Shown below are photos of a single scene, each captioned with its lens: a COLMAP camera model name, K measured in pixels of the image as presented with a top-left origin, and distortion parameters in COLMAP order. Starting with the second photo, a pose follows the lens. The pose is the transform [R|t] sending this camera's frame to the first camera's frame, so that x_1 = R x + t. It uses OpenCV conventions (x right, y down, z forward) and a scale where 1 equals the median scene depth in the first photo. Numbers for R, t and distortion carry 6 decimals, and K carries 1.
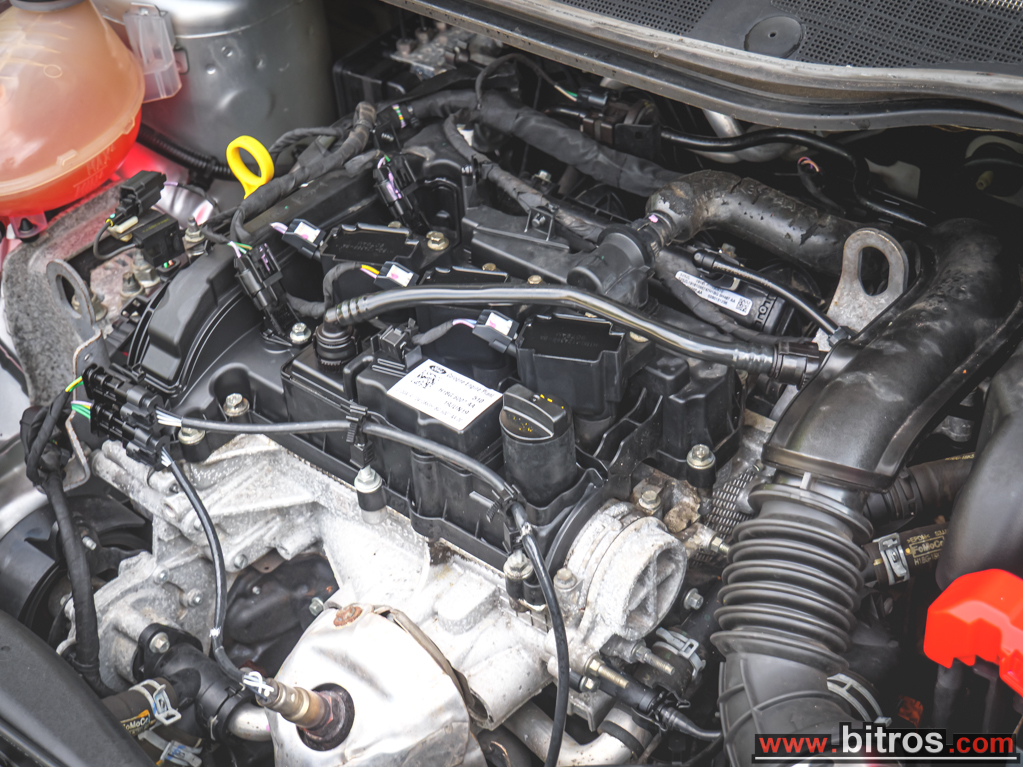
lens RADIAL K [[1663.4, 0, 506.7], [0, 1663.4, 387.7], [0, 0, 1]] dist [0.029065, 0.000000]
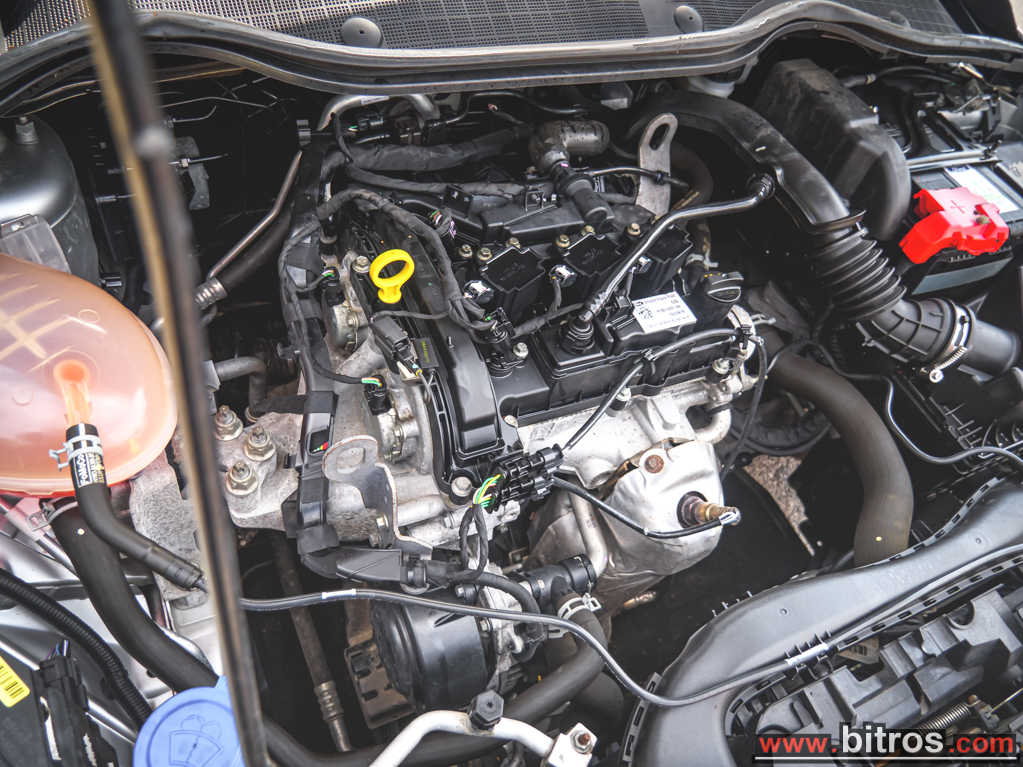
lens RADIAL K [[740.0, 0, 506.9], [0, 740.0, 385.6], [0, 0, 1]] dist [-0.045718, 0.010278]
pose [[0.391560, -0.625287, 0.675054, -0.567848], [0.390614, 0.777203, 0.493333, -0.319796], [-0.833128, 0.070516, 0.548567, 0.694669]]
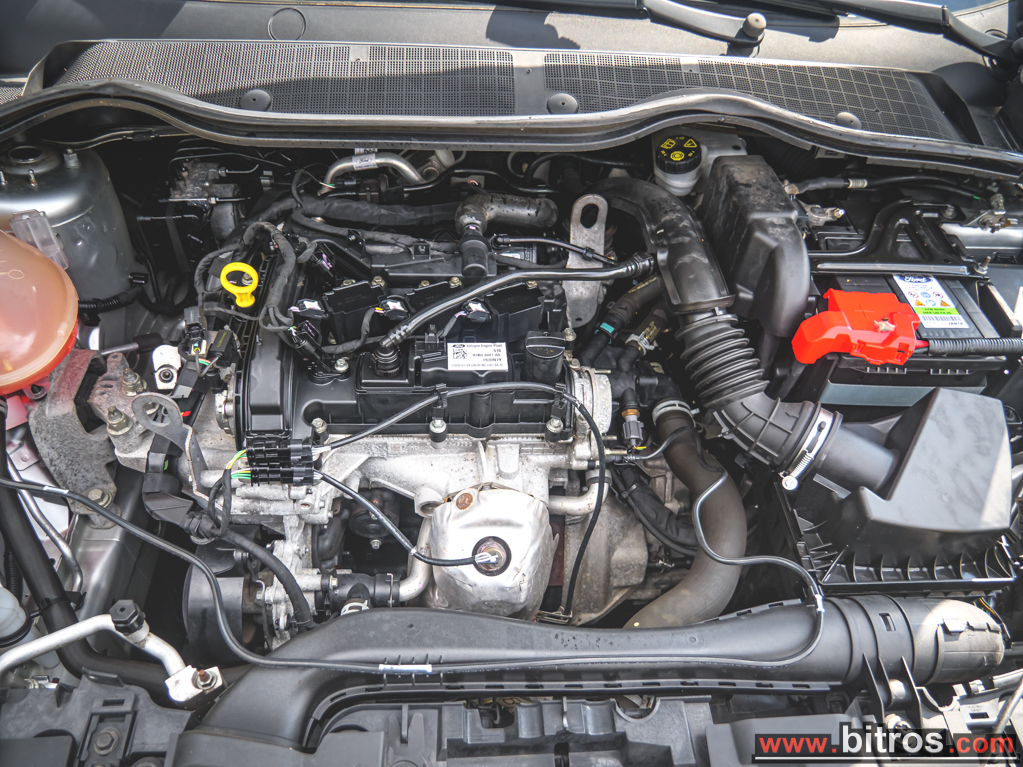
lens RADIAL K [[740.0, 0, 507.5], [0, 740.0, 379.7], [0, 0, 1]] dist [-0.045718, 0.010278]
pose [[0.712276, -0.423563, 0.559694, -0.419051], [0.353029, 0.905384, 0.235903, -0.132670], [-0.606658, 0.029560, 0.794413, 0.355895]]
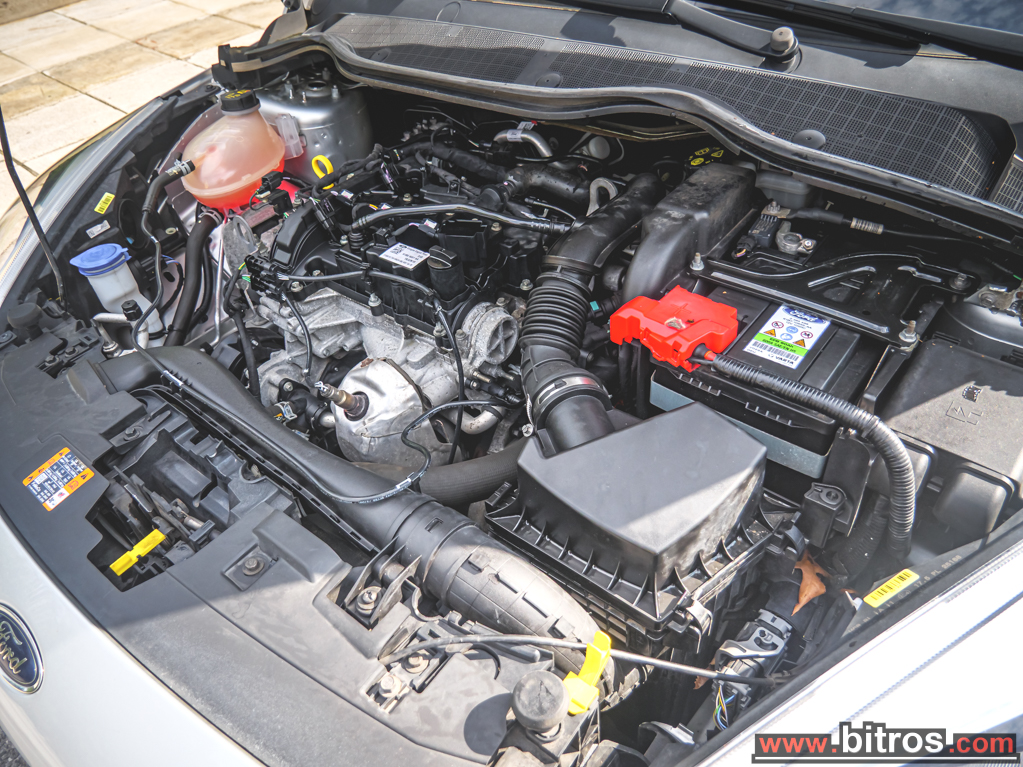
lens RADIAL K [[740.0, 0, 515.7], [0, 740.0, 381.0], [0, 0, 1]] dist [-0.045718, 0.010278]
pose [[0.999462, -0.031106, 0.010370, 0.085985], [0.030861, 0.999260, 0.022958, 0.140120], [-0.011077, -0.022626, 0.999683, 0.028237]]
